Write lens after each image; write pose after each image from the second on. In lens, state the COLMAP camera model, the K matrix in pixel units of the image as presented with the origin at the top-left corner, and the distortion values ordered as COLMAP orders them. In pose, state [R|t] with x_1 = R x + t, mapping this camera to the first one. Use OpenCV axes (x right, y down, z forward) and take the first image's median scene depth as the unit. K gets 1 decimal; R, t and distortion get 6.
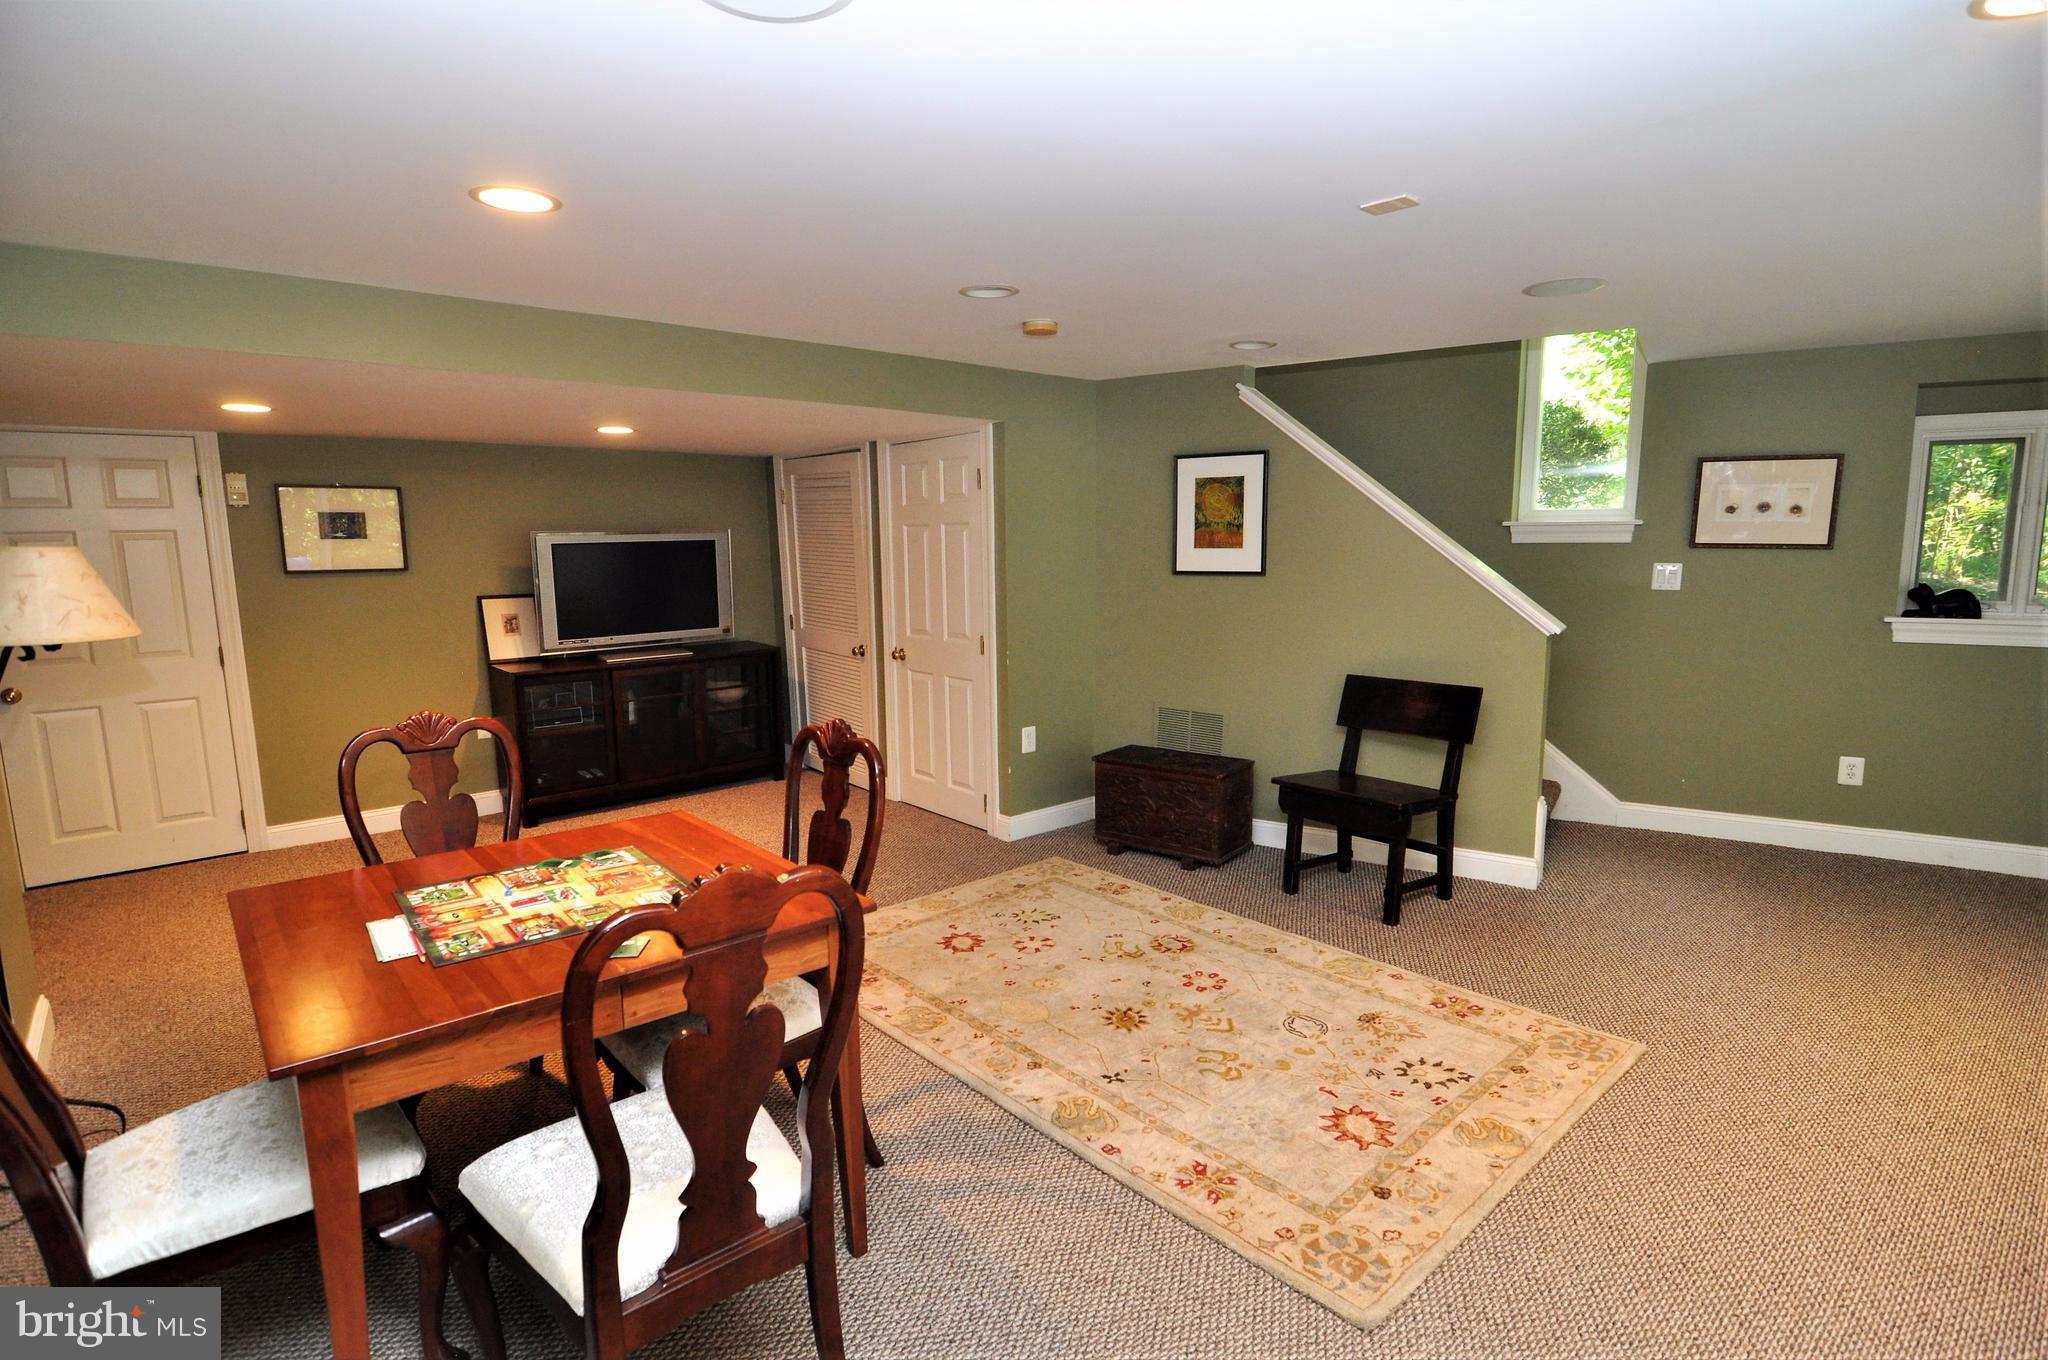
lens RADIAL K [[997.5, 0, 1012.9], [0, 997.5, 691.3], [0, 0, 1]] dist [-0.006130, -0.000904]
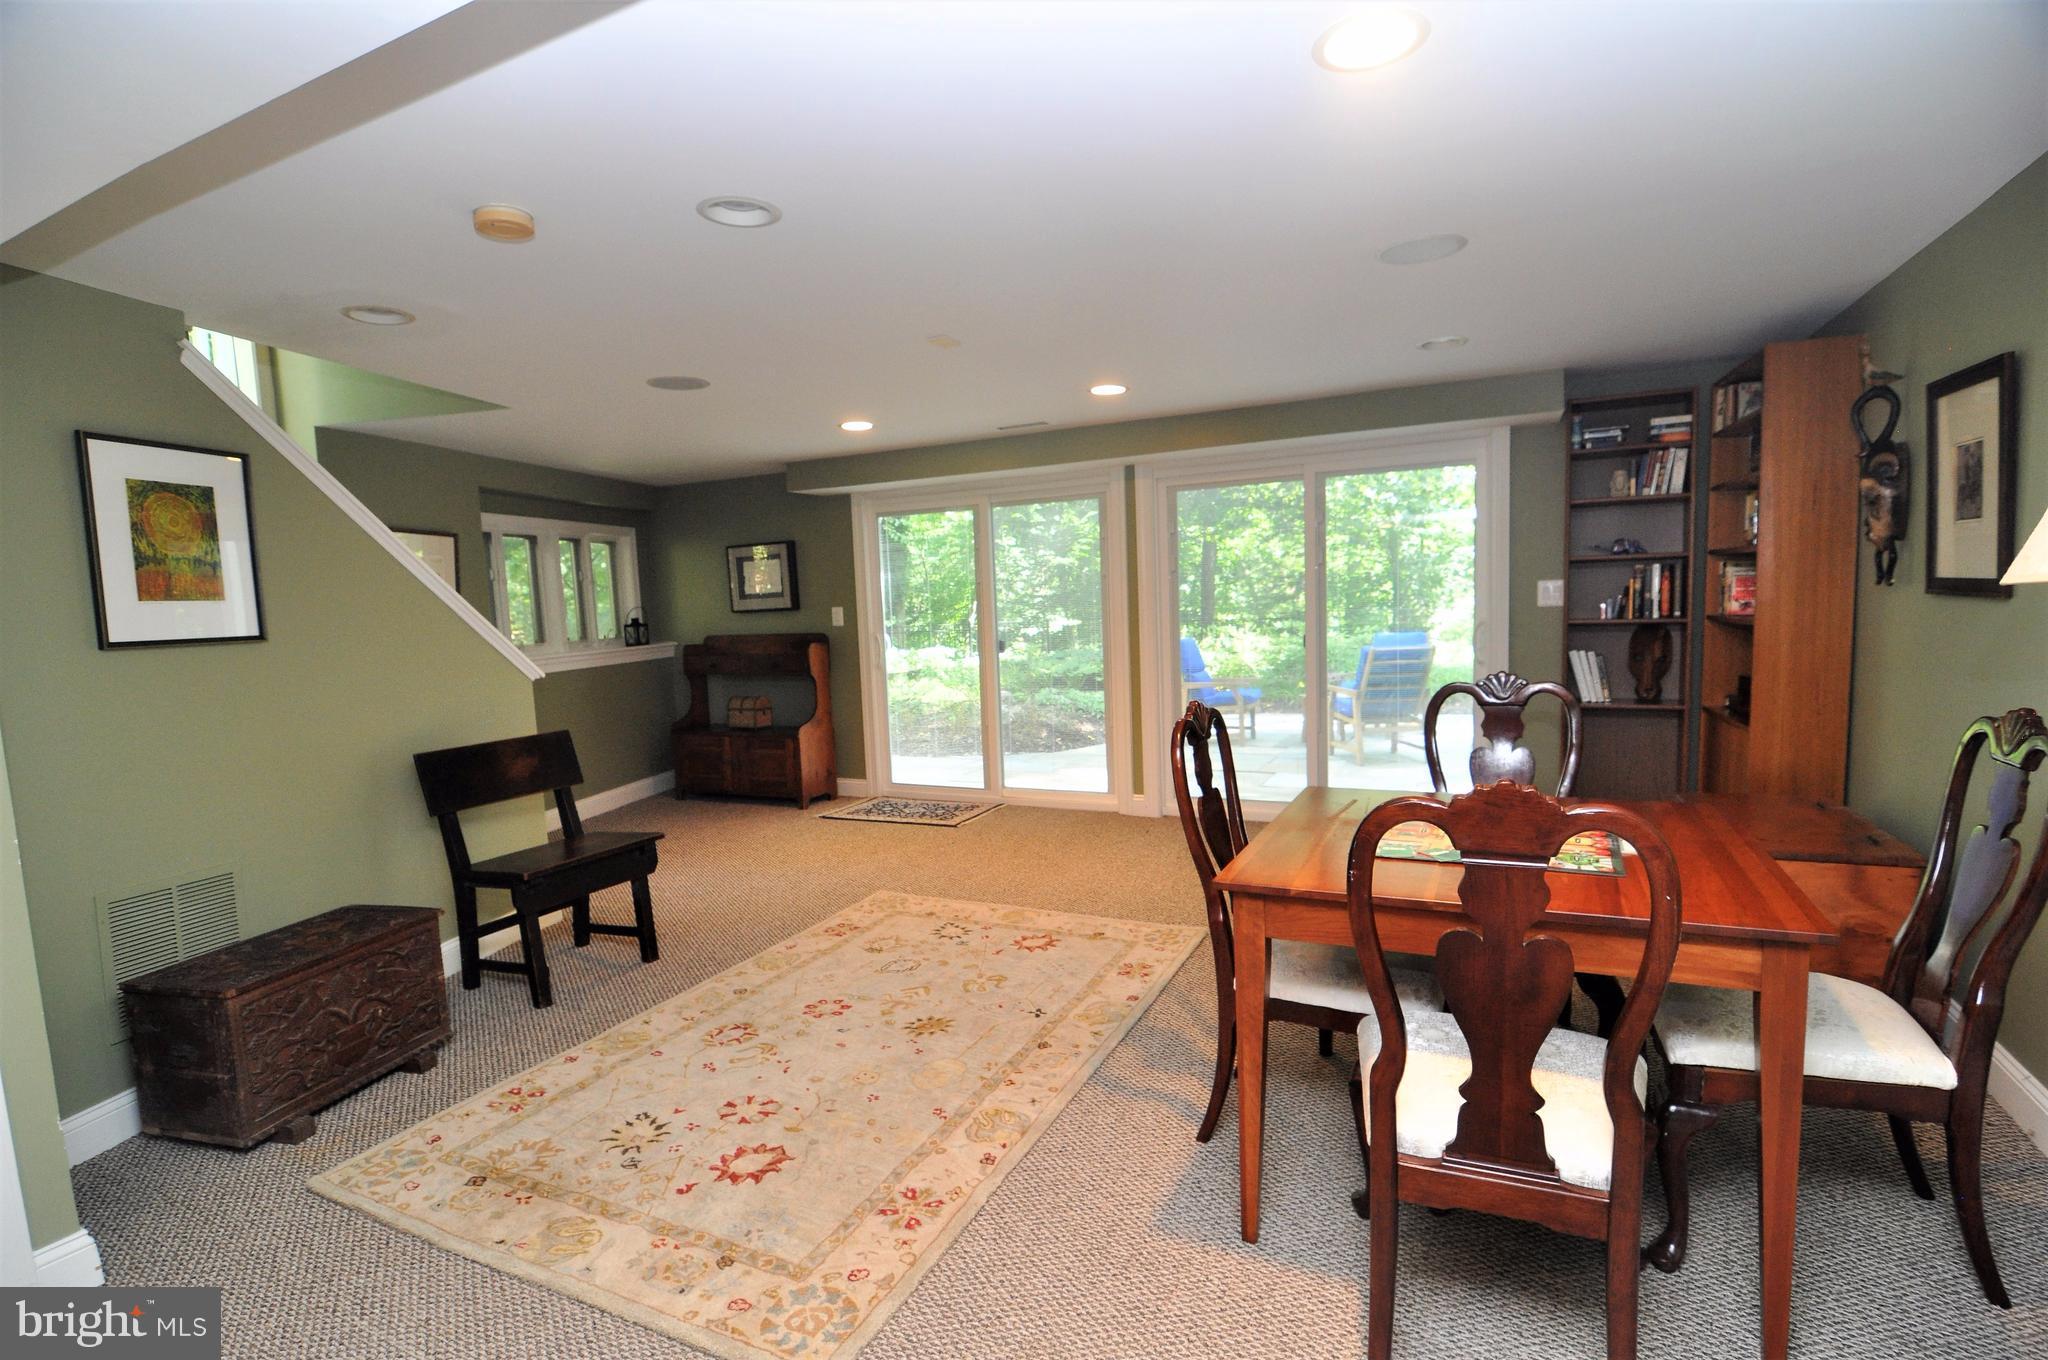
lens RADIAL K [[997.5, 0, 1009.8], [0, 997.5, 679.4], [0, 0, 1]] dist [-0.006130, -0.000904]
pose [[-0.379405, -0.047089, 0.924032, -0.655151], [0.183714, 0.974984, 0.125119, -0.098934], [-0.906808, 0.217228, -0.361263, 0.949974]]
